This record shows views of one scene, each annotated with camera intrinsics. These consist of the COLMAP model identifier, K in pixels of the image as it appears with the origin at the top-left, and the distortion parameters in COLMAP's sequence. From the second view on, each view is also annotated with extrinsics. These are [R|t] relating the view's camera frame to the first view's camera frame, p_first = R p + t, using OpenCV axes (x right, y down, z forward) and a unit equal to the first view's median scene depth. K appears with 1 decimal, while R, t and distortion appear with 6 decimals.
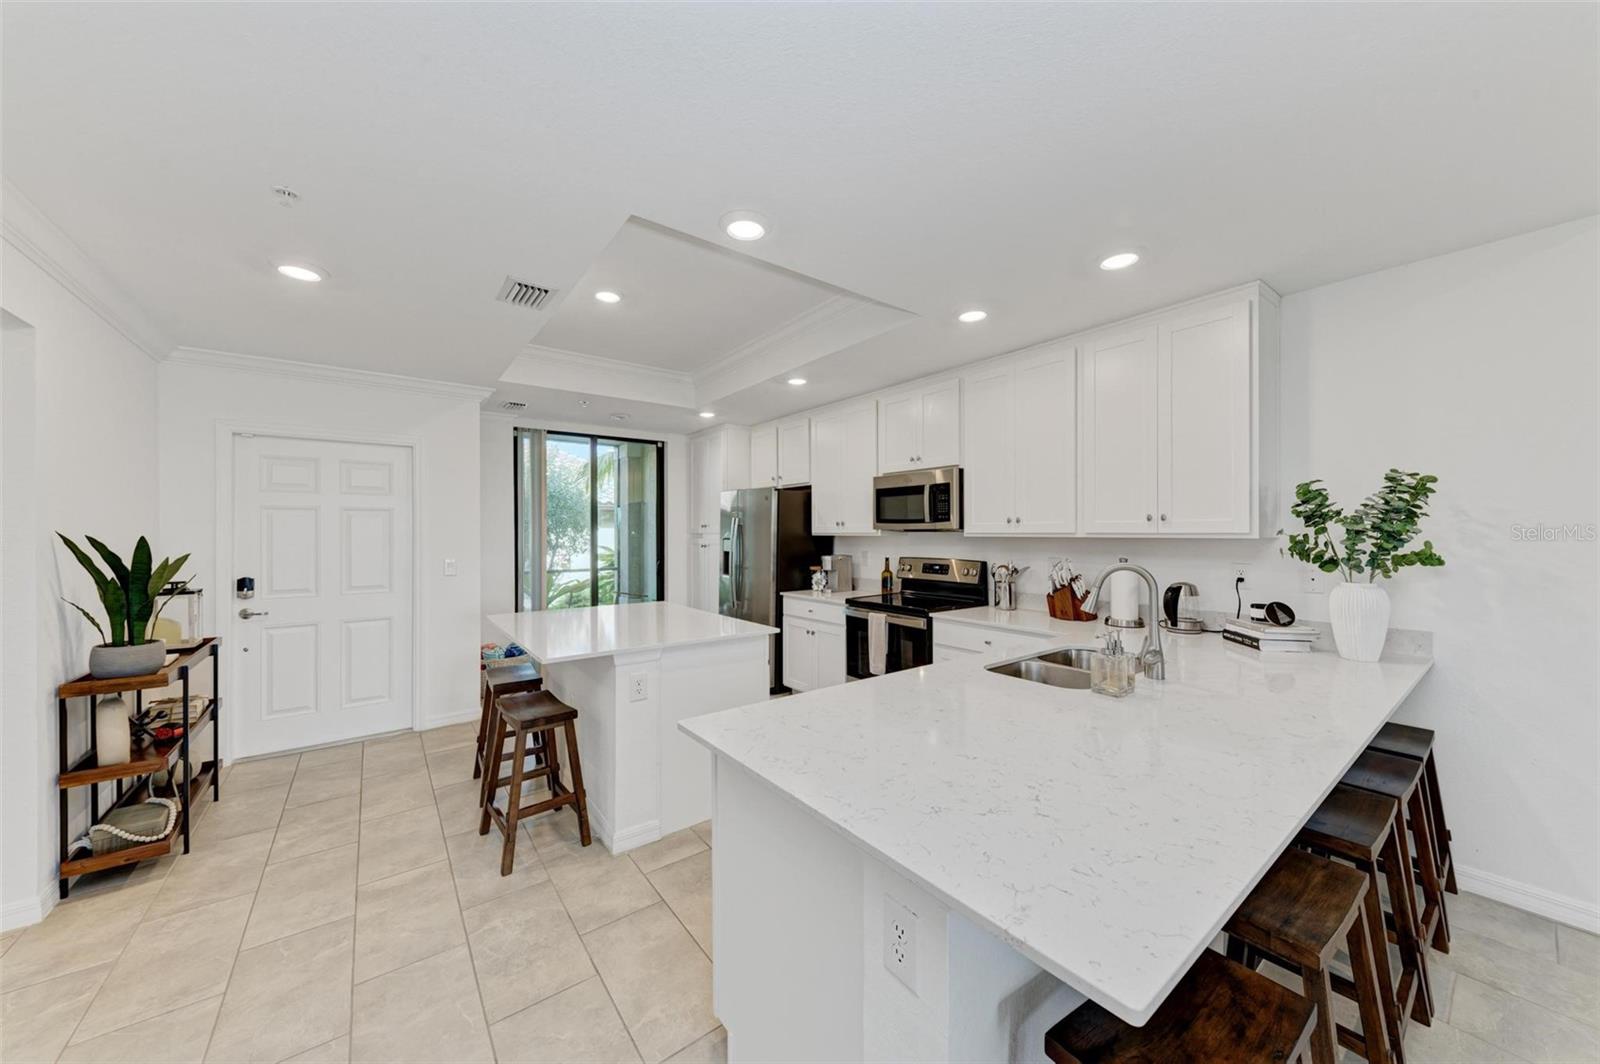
lens RADIAL K [[562.7, 0, 807.8], [0, 562.7, 531.0], [0, 0, 1]] dist [0.012278, -0.002255]
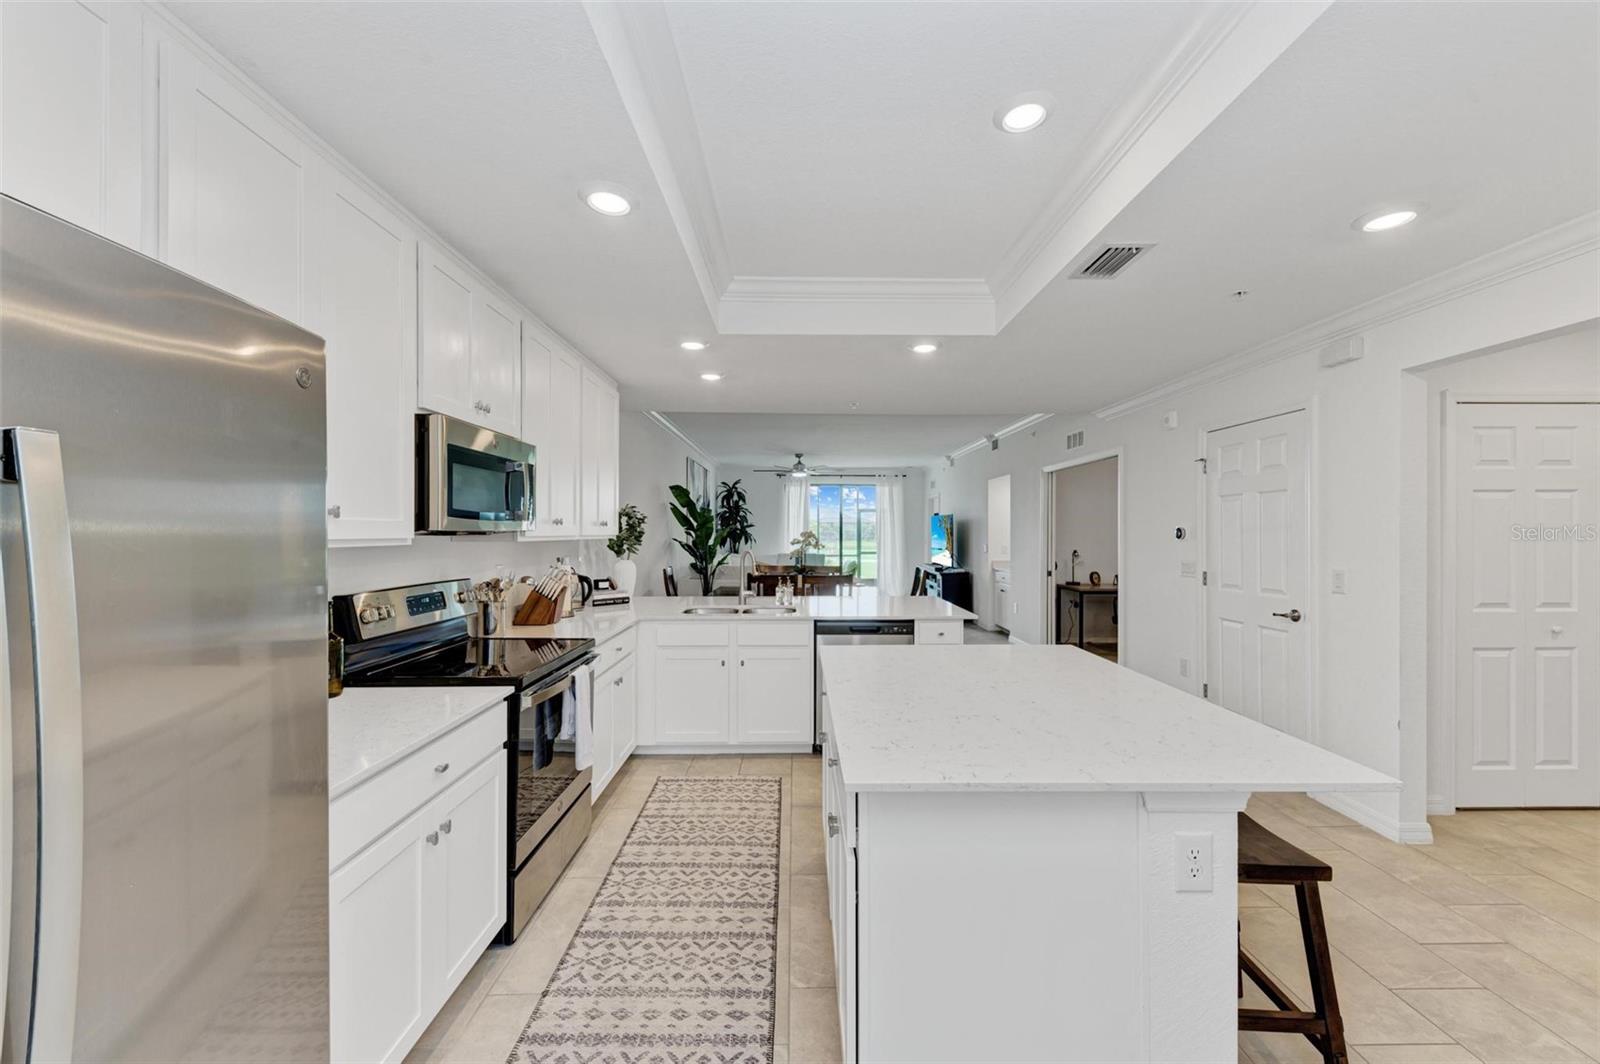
lens RADIAL K [[600.1, 0, 794.3], [0, 600.1, 532.8], [0, 0, 1]] dist [0.011919, -0.003616]
pose [[-0.792784, 0.000793, 0.609502, -0.453786], [-0.001239, 0.999995, -0.002912, 0.000593], [-0.609501, -0.003064, -0.792779, 1.360954]]
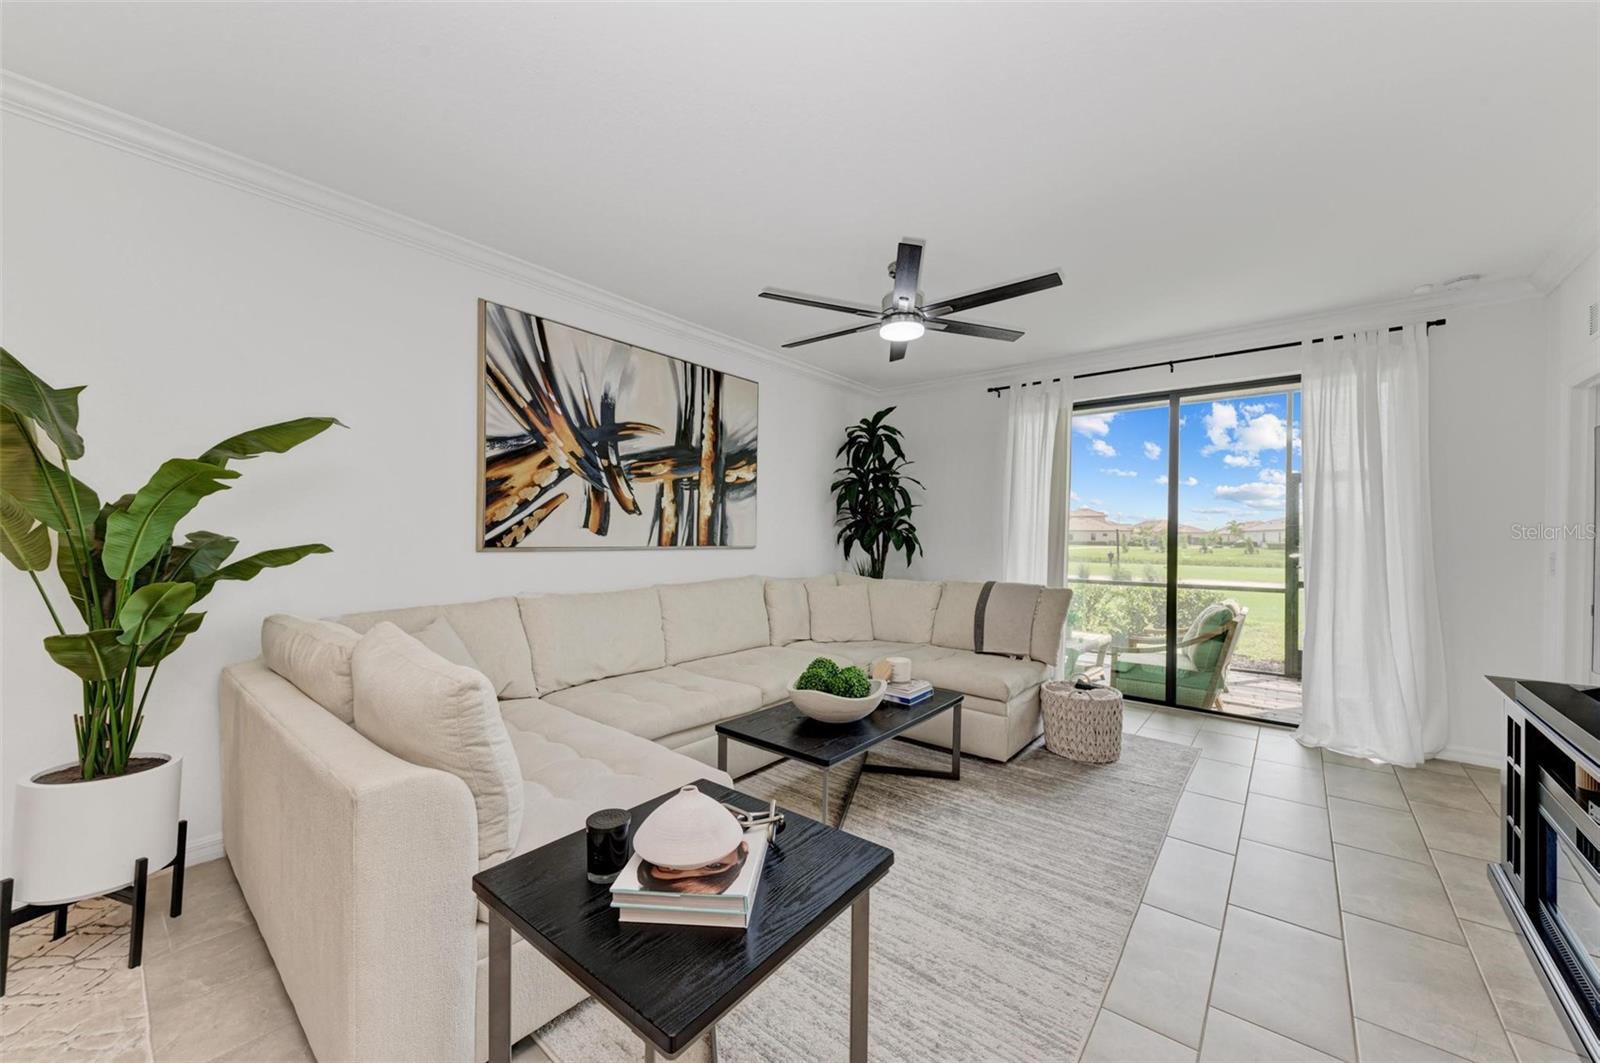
lens RADIAL K [[600.1, 0, 801.2], [0, 600.1, 533.2], [0, 0, 1]] dist [0.011919, -0.003616]
pose [[-0.228212, 0.006215, 0.973592, 0.404071], [-0.014896, 0.999840, -0.009874, 0.021854], [-0.973497, -0.016756, -0.228083, -0.494858]]
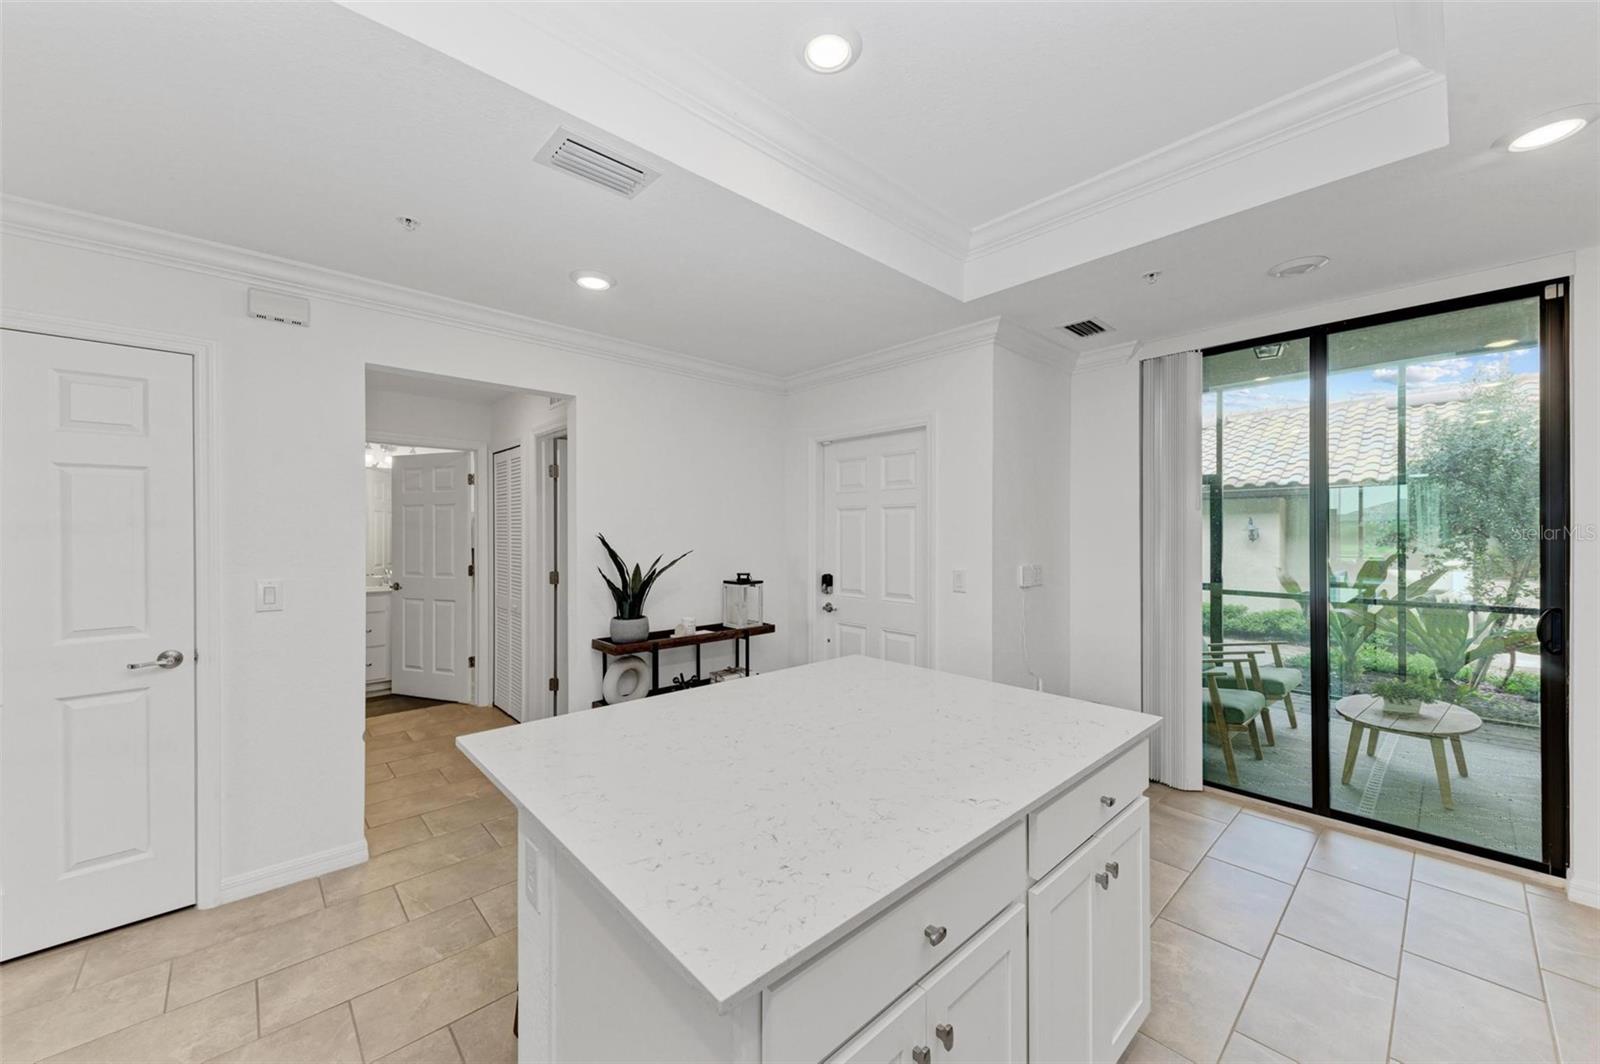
lens RADIAL K [[600.1, 0, 802.9], [0, 600.1, 532.7], [0, 0, 1]] dist [0.011919, -0.003616]
pose [[0.092589, 0.004206, -0.995695, 0.139429], [0.003220, 0.999985, 0.004523, -0.002461], [0.995699, -0.003625, 0.092574, 0.790706]]
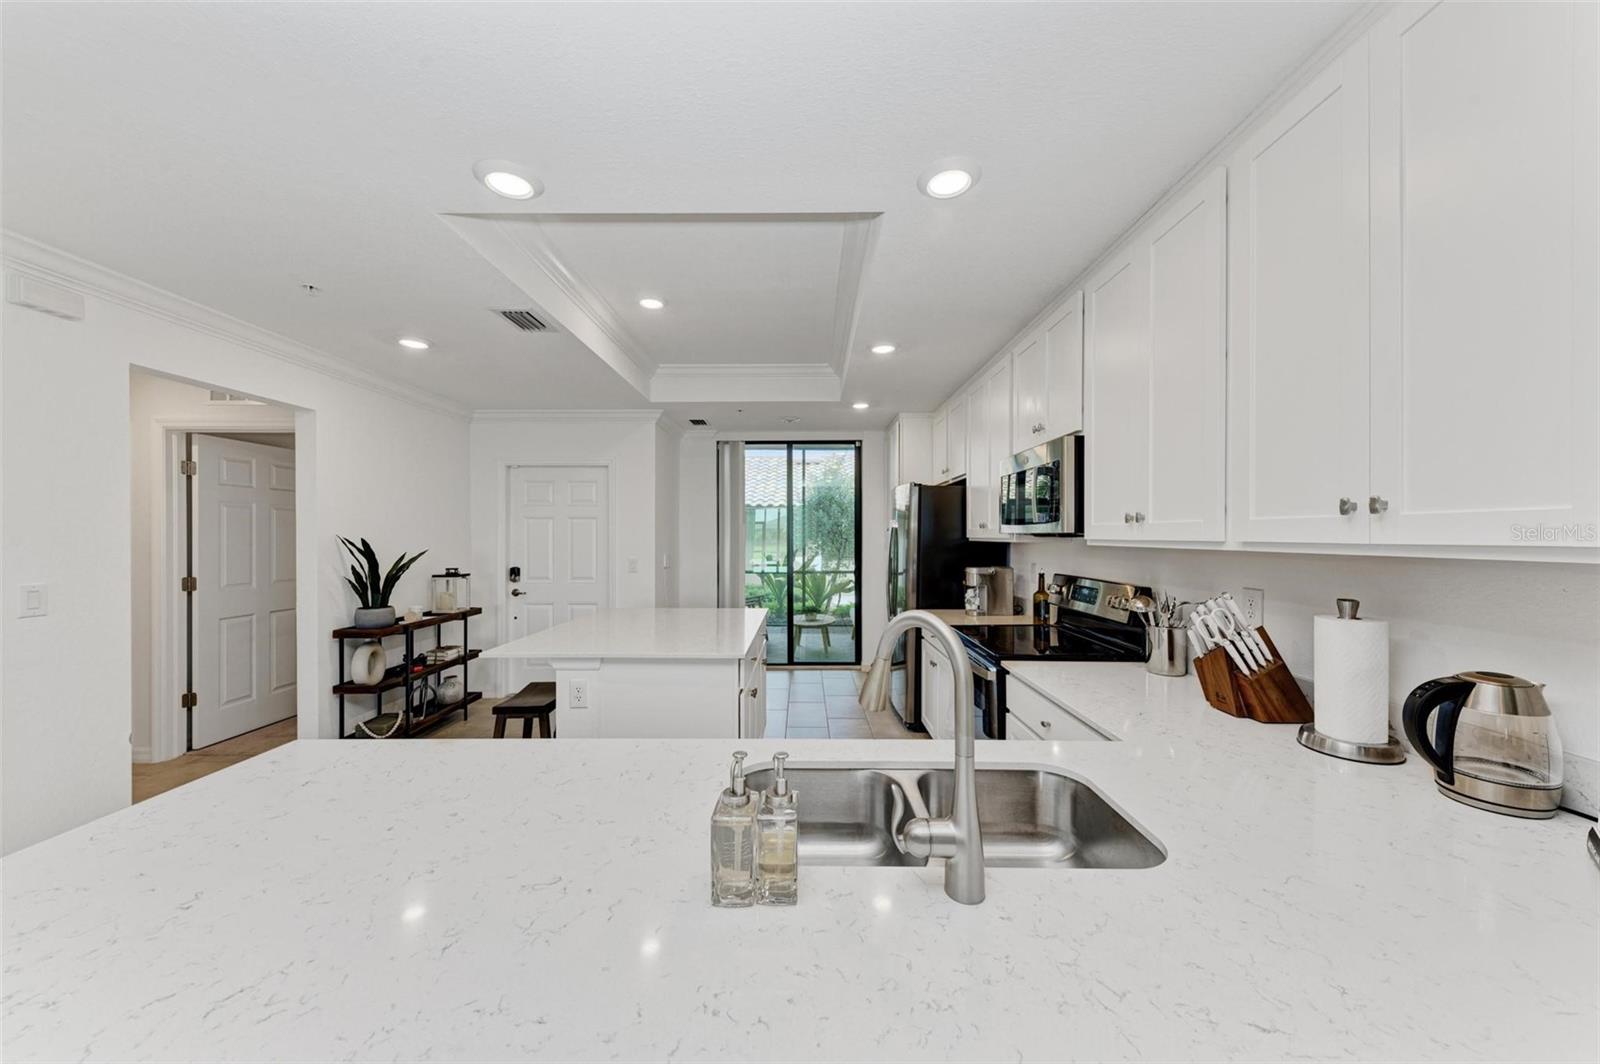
lens RADIAL K [[562.7, 0, 794.4], [0, 562.7, 530.8], [0, 0, 1]] dist [0.012278, -0.002255]
pose [[0.786382, -0.001927, -0.617738, 0.398968], [-0.001343, 0.999987, -0.004829, -0.002416], [0.617739, 0.004627, 0.786369, 0.303698]]
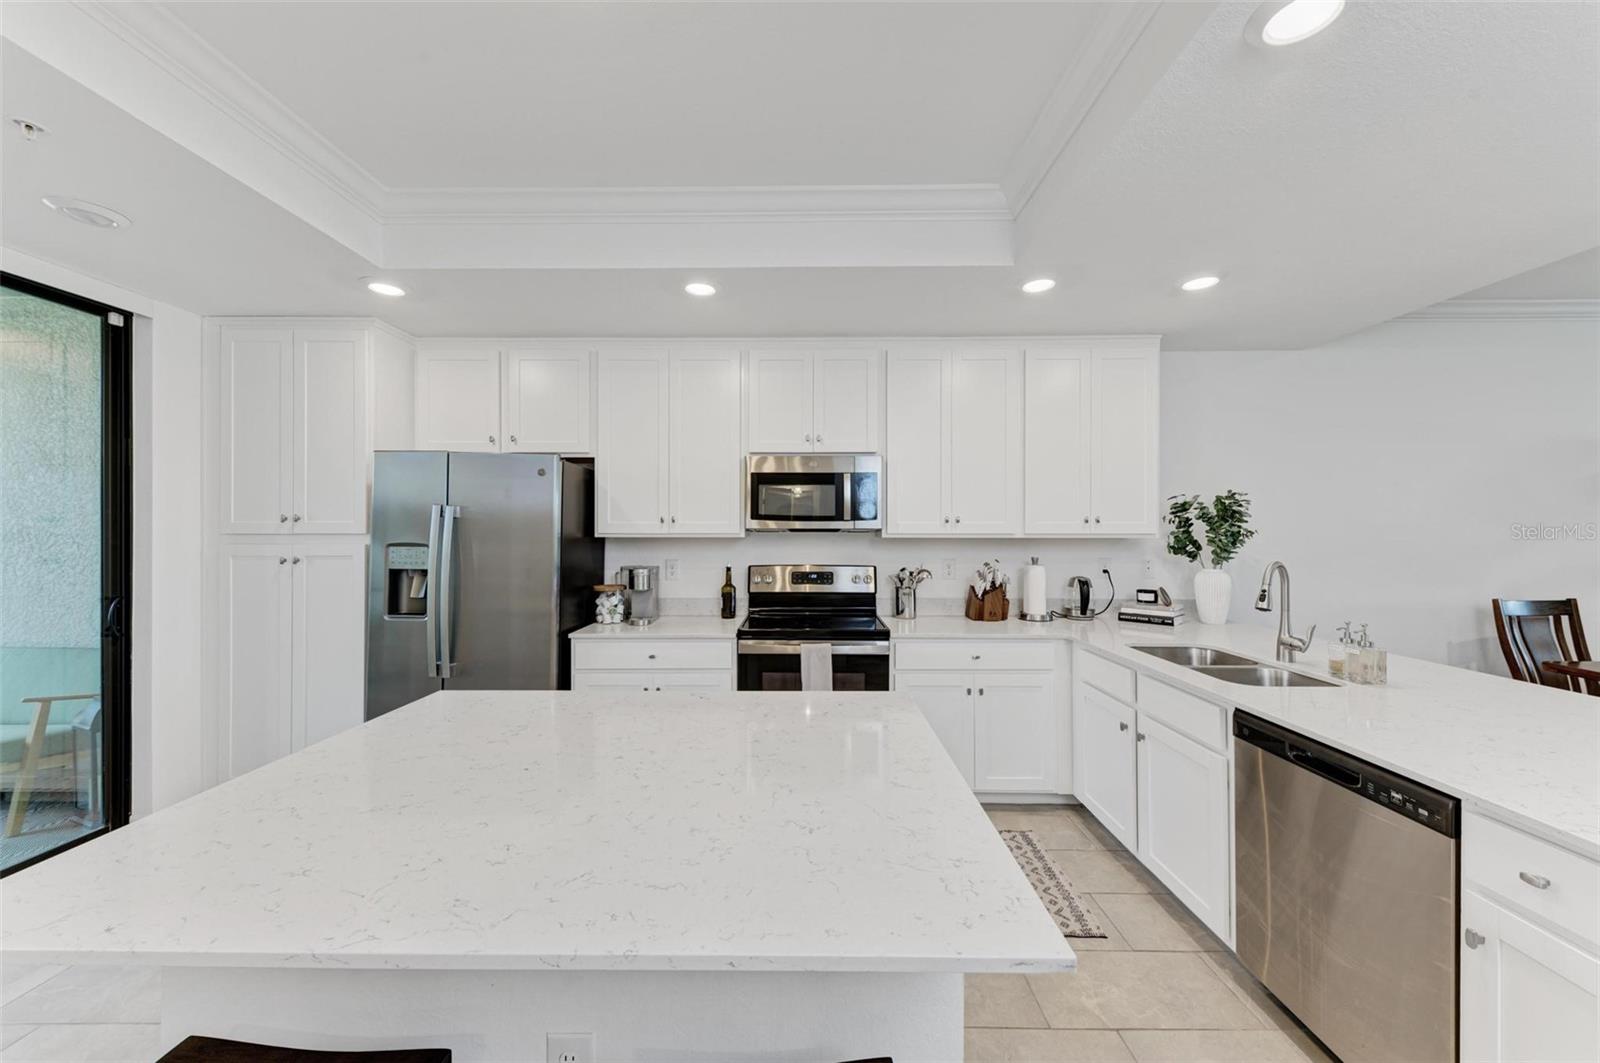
lens RADIAL K [[562.7, 0, 795.0], [0, 562.7, 526.8], [0, 0, 1]] dist [0.012278, -0.002255]
pose [[0.617996, 0.013285, 0.786069, -0.465918], [-0.004831, 0.999903, -0.013100, 0.005082], [-0.786167, 0.004298, 0.618000, 0.563973]]
